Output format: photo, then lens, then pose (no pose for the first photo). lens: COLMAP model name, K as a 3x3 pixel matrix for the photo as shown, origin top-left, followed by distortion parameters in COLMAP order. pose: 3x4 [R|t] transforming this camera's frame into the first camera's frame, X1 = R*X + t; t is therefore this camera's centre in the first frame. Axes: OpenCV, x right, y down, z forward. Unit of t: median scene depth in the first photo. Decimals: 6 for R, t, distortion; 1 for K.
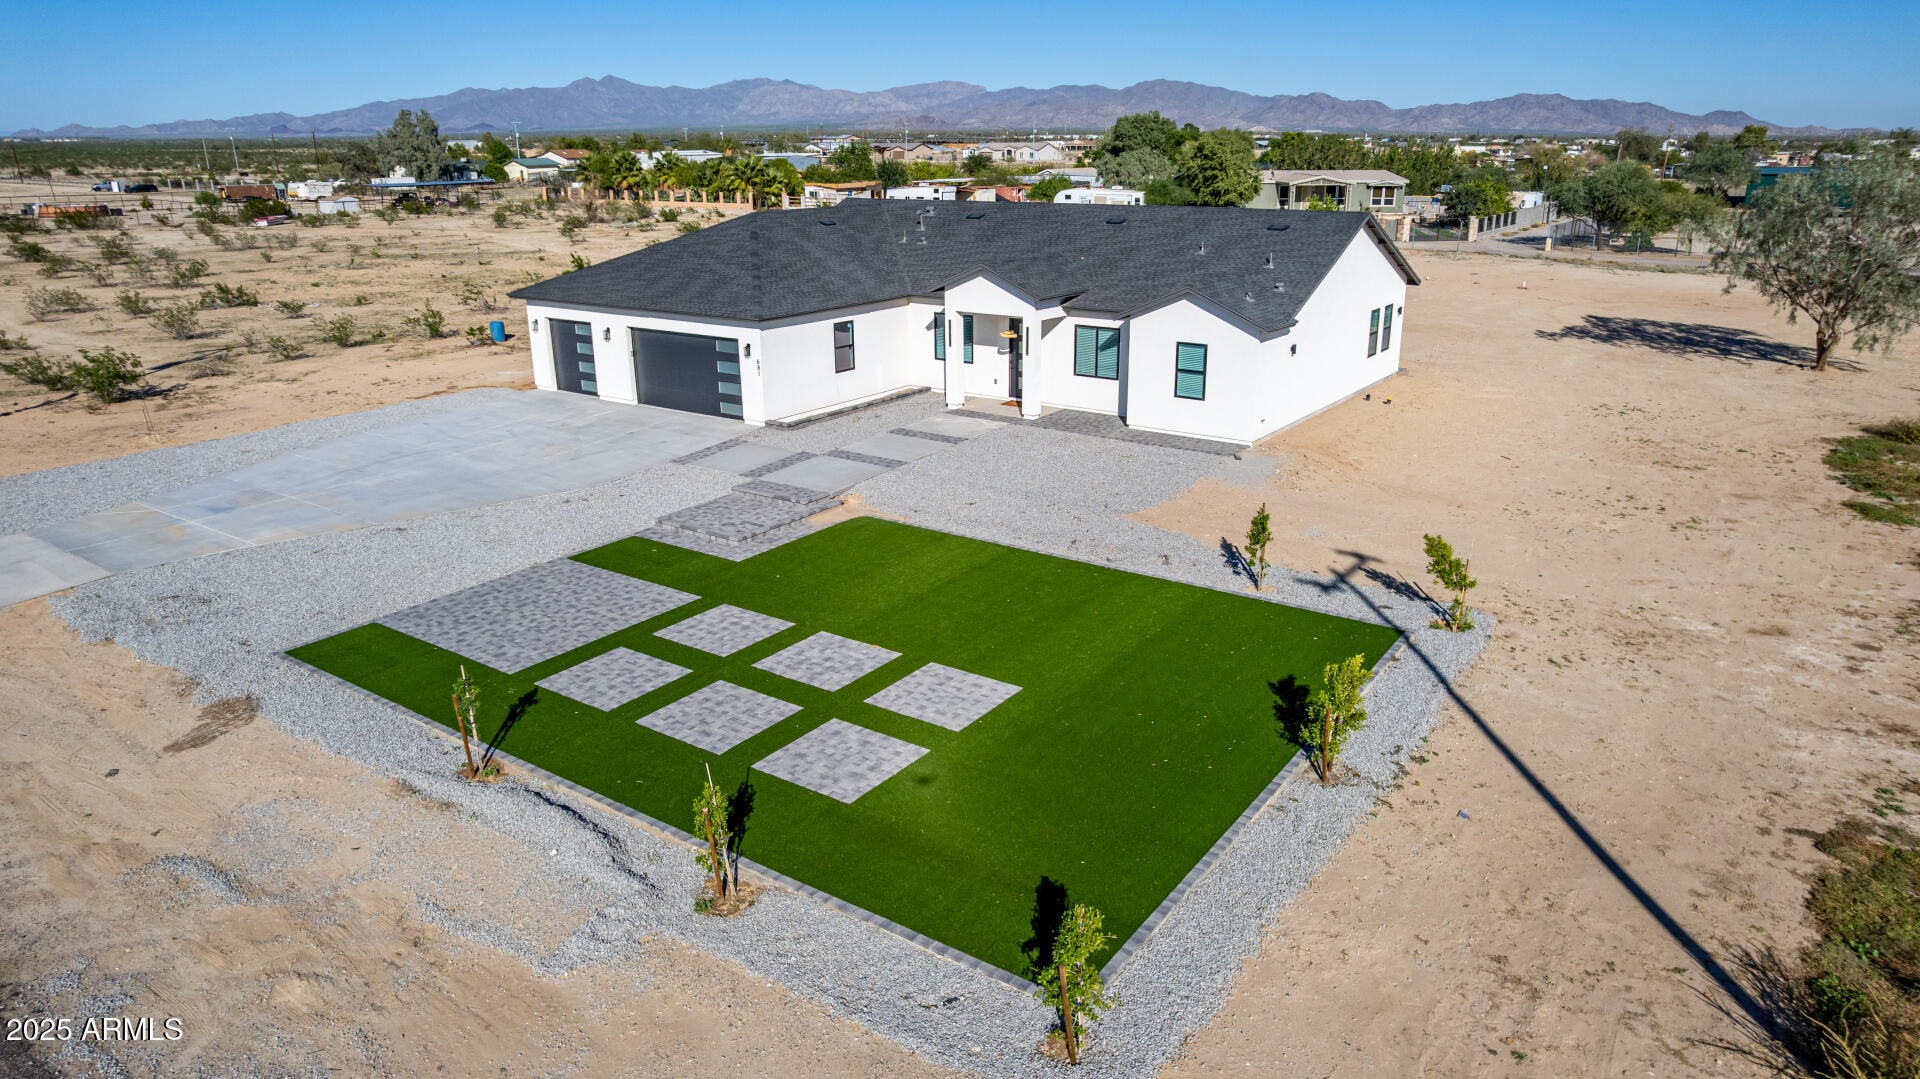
lens RADIAL K [[1226.8, 0, 964.7], [0, 1226.8, 547.4], [0, 0, 1]] dist [-0.078922, 0.072802]
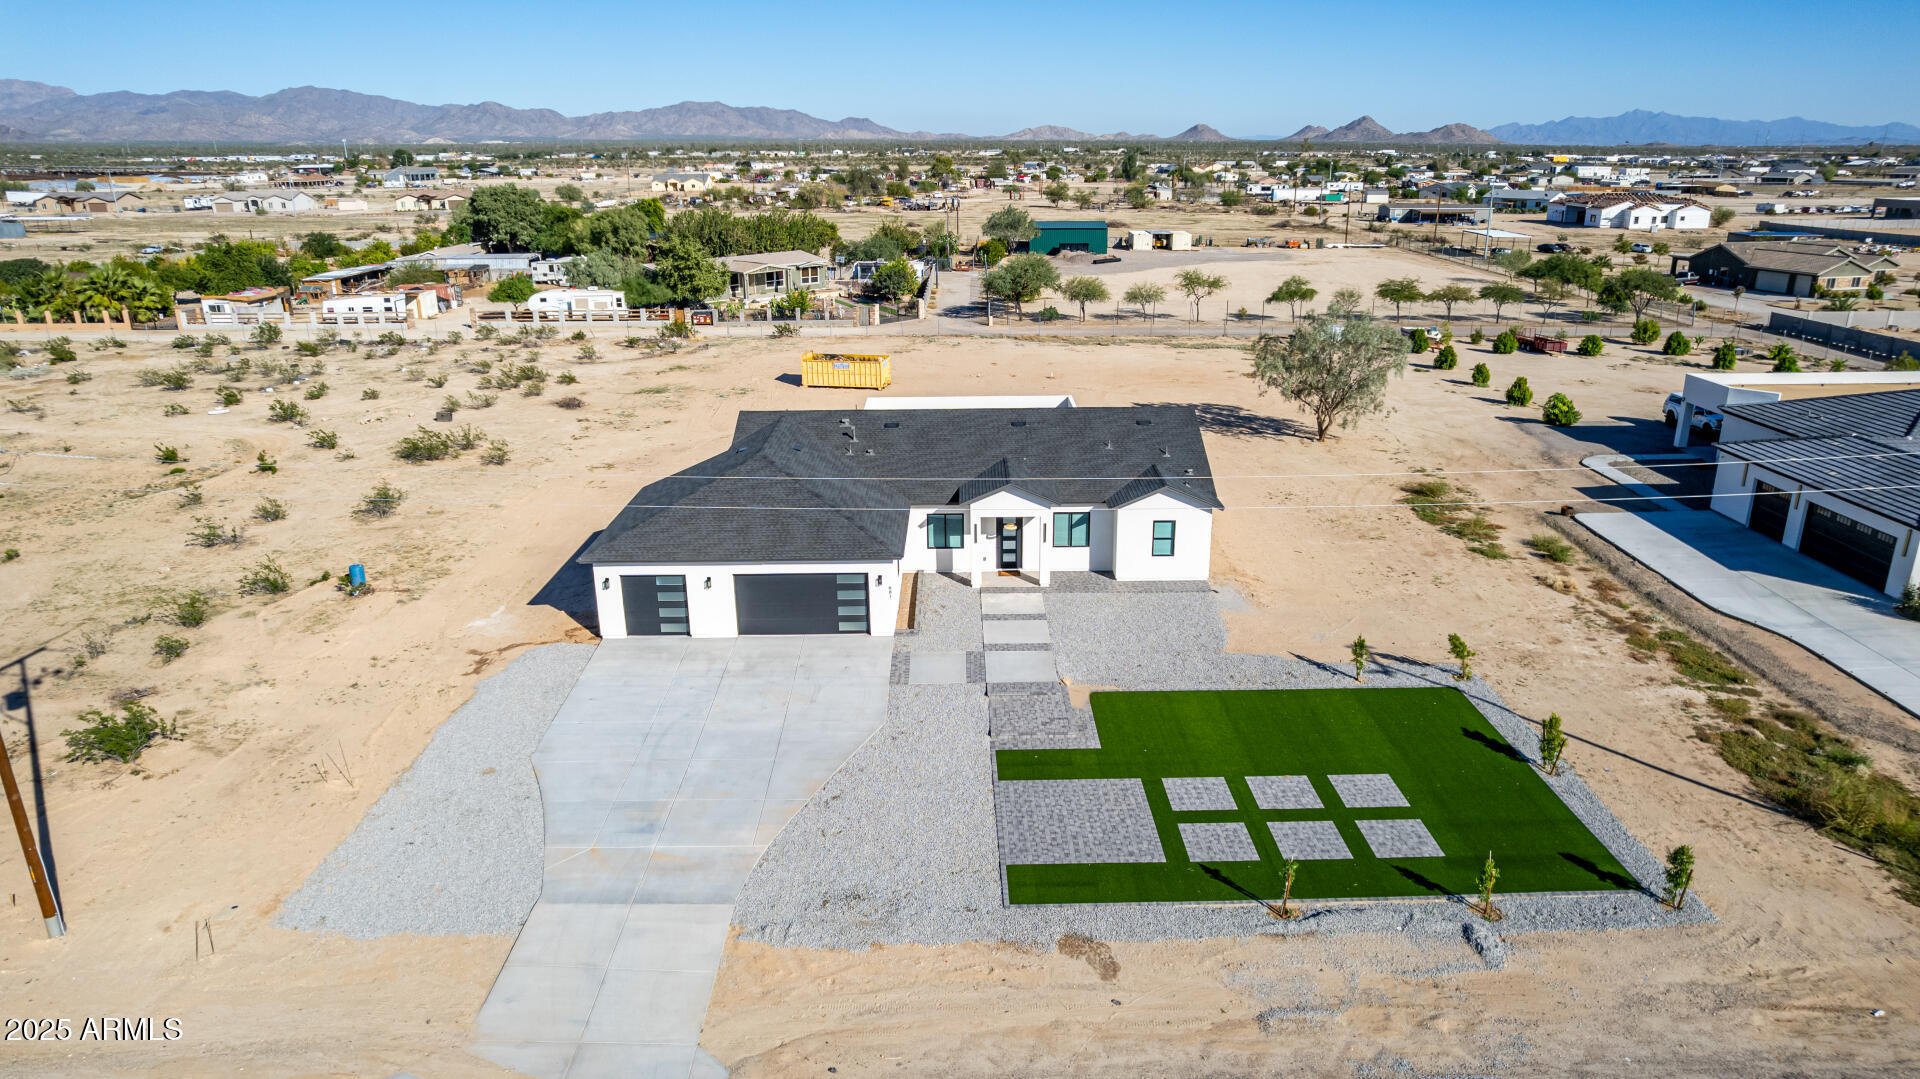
lens RADIAL K [[1226.8, 0, 964.7], [0, 1226.8, 547.4], [0, 0, 1]] dist [-0.078922, 0.072802]
pose [[0.811930, -0.184478, 0.553839, -0.845293], [0.187611, 0.980883, 0.051684, -0.257535], [-0.552786, 0.061943, 0.831018, -0.107113]]
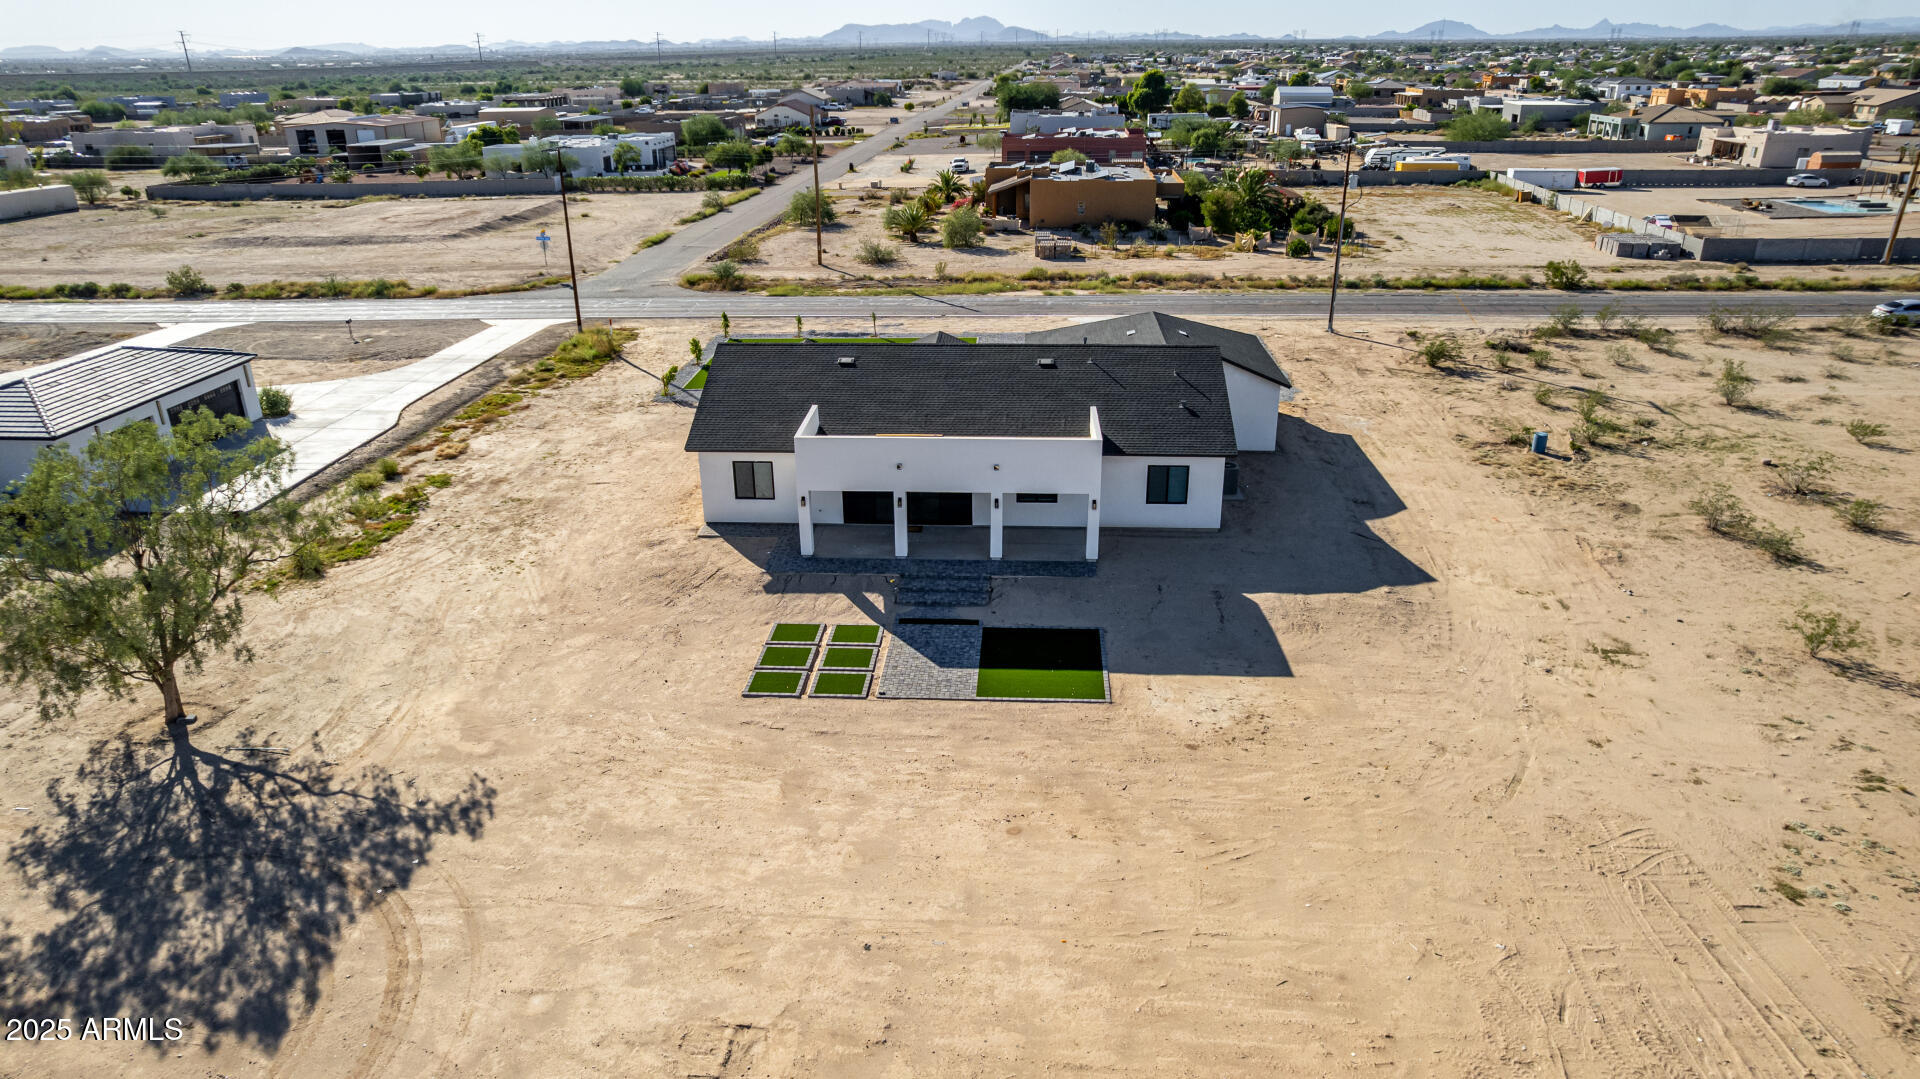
lens RADIAL K [[1232.6, 0, 968.0], [0, 1232.6, 537.3], [0, 0, 1]] dist [-0.077024, 0.076017]
pose [[-0.842800, 0.216820, -0.492623, 0.908474], [-0.157553, 0.775793, 0.611001, -1.097004], [0.514650, 0.592566, -0.619678, 2.342007]]
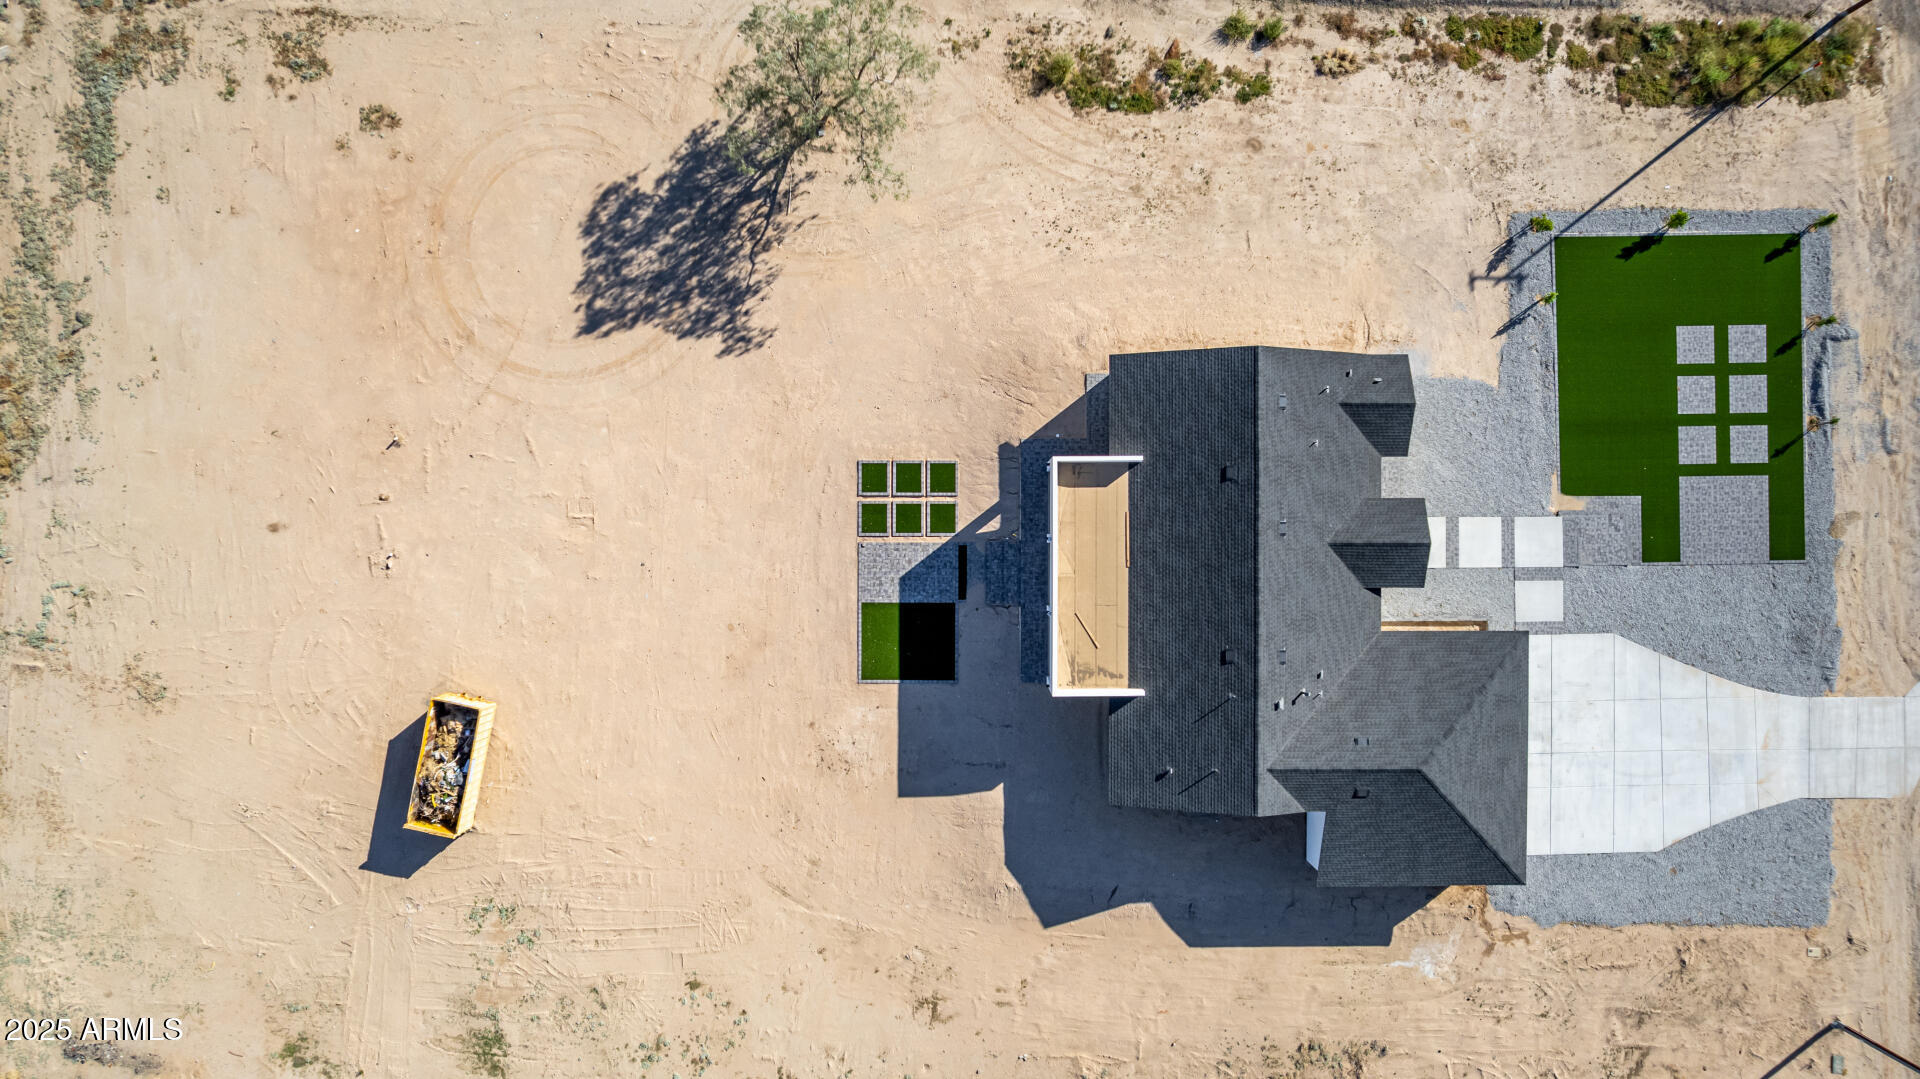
lens RADIAL K [[1236.0, 0, 964.2], [0, 1236.0, 548.0], [0, 0, 1]] dist [-0.077880, 0.071728]
pose [[-0.580857, -0.813937, 0.010599, 0.355580], [0.273848, -0.183133, 0.944177, -1.978073], [-0.766559, 0.551334, 0.329269, 1.000097]]
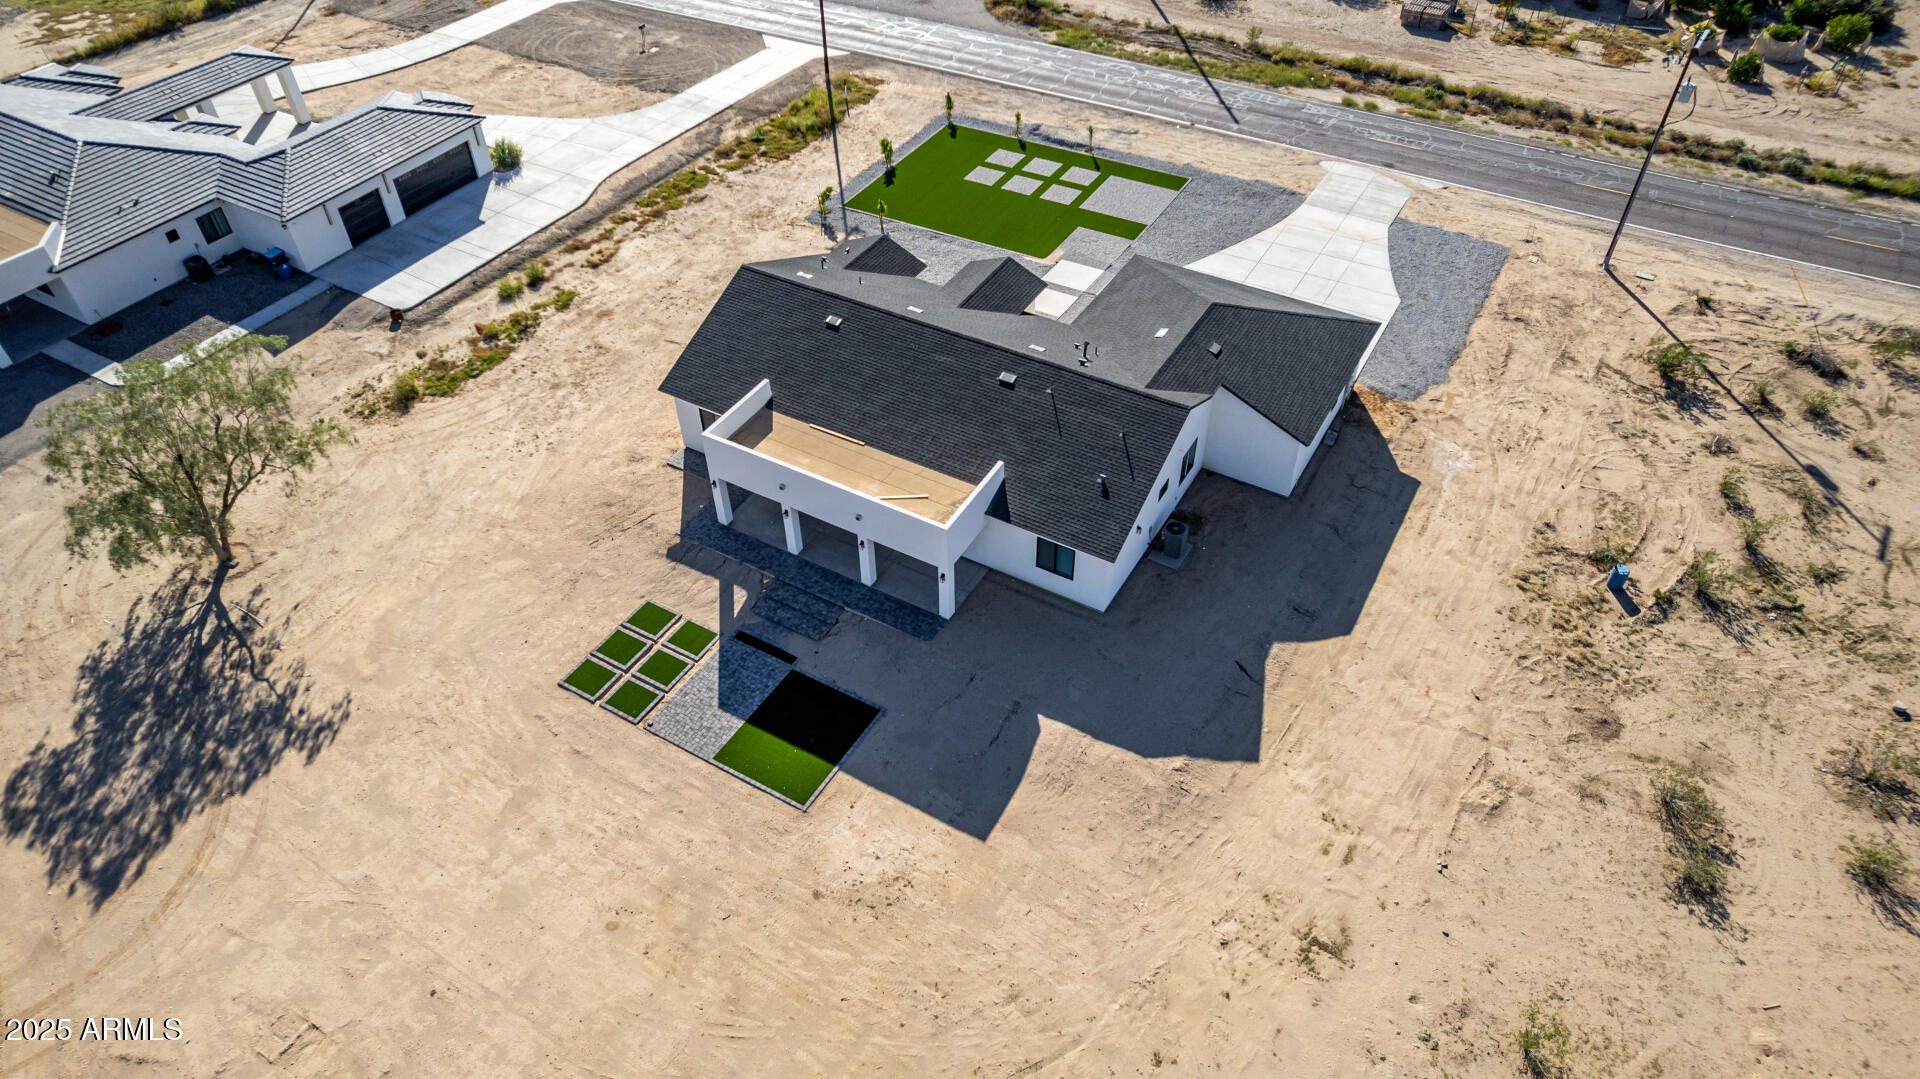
lens RADIAL K [[1249.5, 0, 964.2], [0, 1249.5, 524.3], [0, 0, 1]] dist [-0.079378, 0.076320]
pose [[-0.995507, 0.077017, -0.055076, 0.193956], [-0.010898, 0.484618, 0.874658, -1.543706], [0.094054, 0.871329, -0.481602, 2.179092]]
